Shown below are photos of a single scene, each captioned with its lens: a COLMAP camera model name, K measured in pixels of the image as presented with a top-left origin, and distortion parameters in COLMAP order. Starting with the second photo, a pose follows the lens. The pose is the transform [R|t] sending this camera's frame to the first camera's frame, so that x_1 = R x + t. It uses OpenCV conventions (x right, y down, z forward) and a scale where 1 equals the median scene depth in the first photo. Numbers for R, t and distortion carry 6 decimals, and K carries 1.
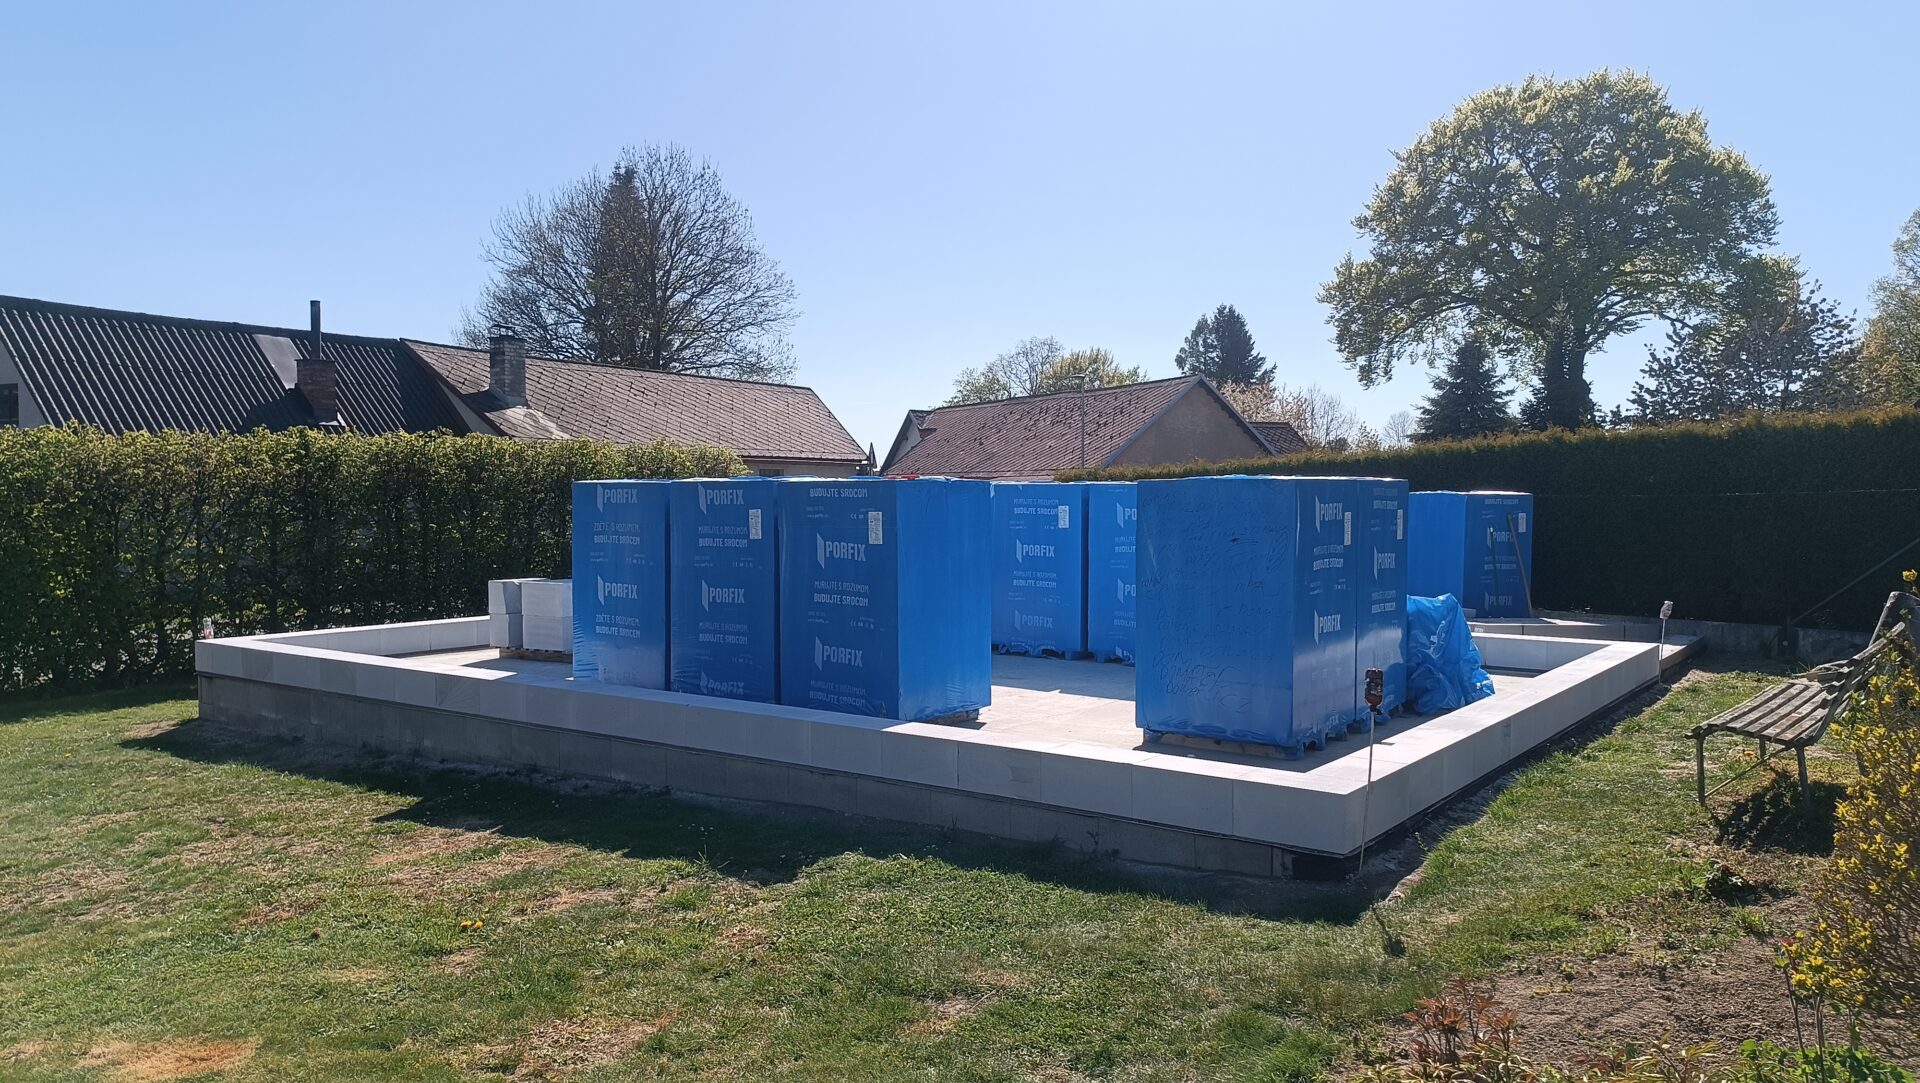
lens RADIAL K [[1390.5, 0, 954.0], [0, 1390.5, 540.9], [0, 0, 1]] dist [0.053440, -0.084229]
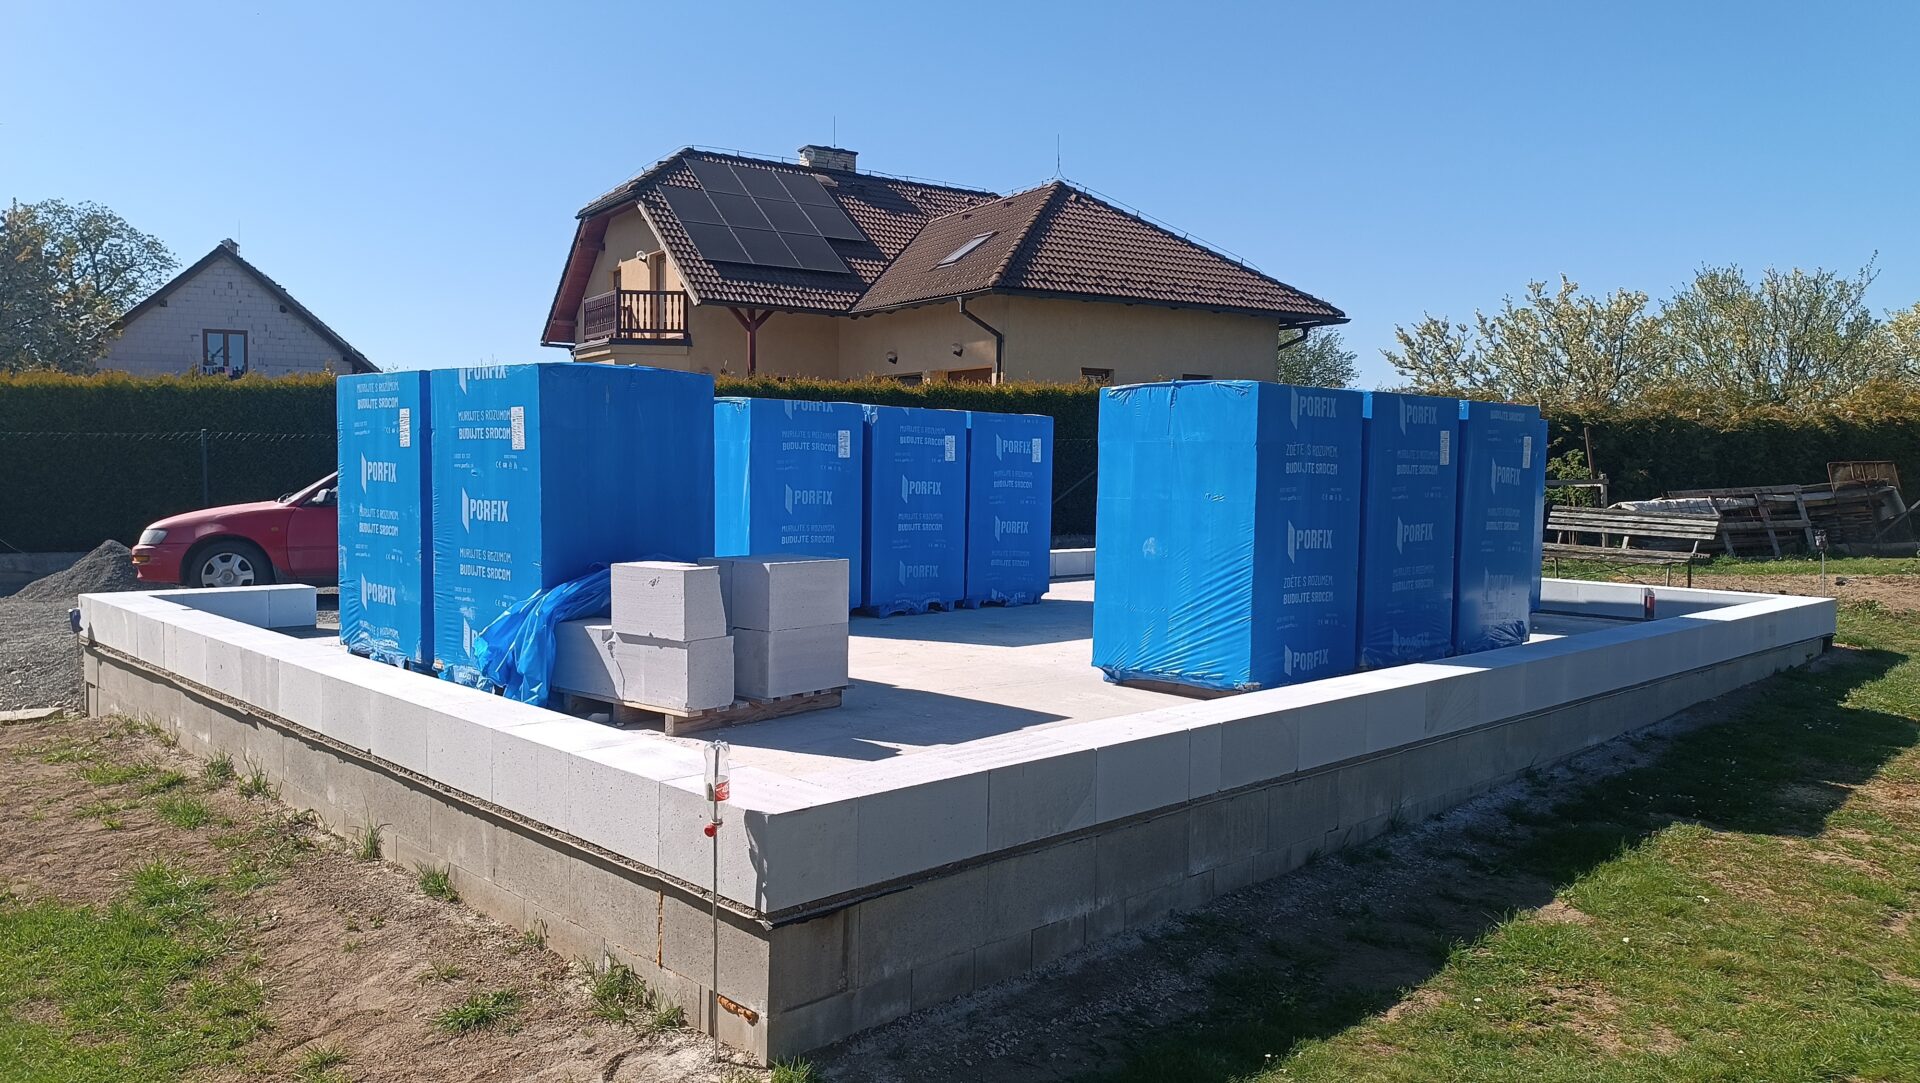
lens RADIAL K [[1390.5, 0, 953.4], [0, 1390.5, 545.1], [0, 0, 1]] dist [0.053440, -0.084229]
pose [[0.166415, -0.053749, 0.984590, -0.979803], [0.019234, 0.998500, 0.051258, -0.001759], [-0.985868, 0.010408, 0.167199, 1.069664]]
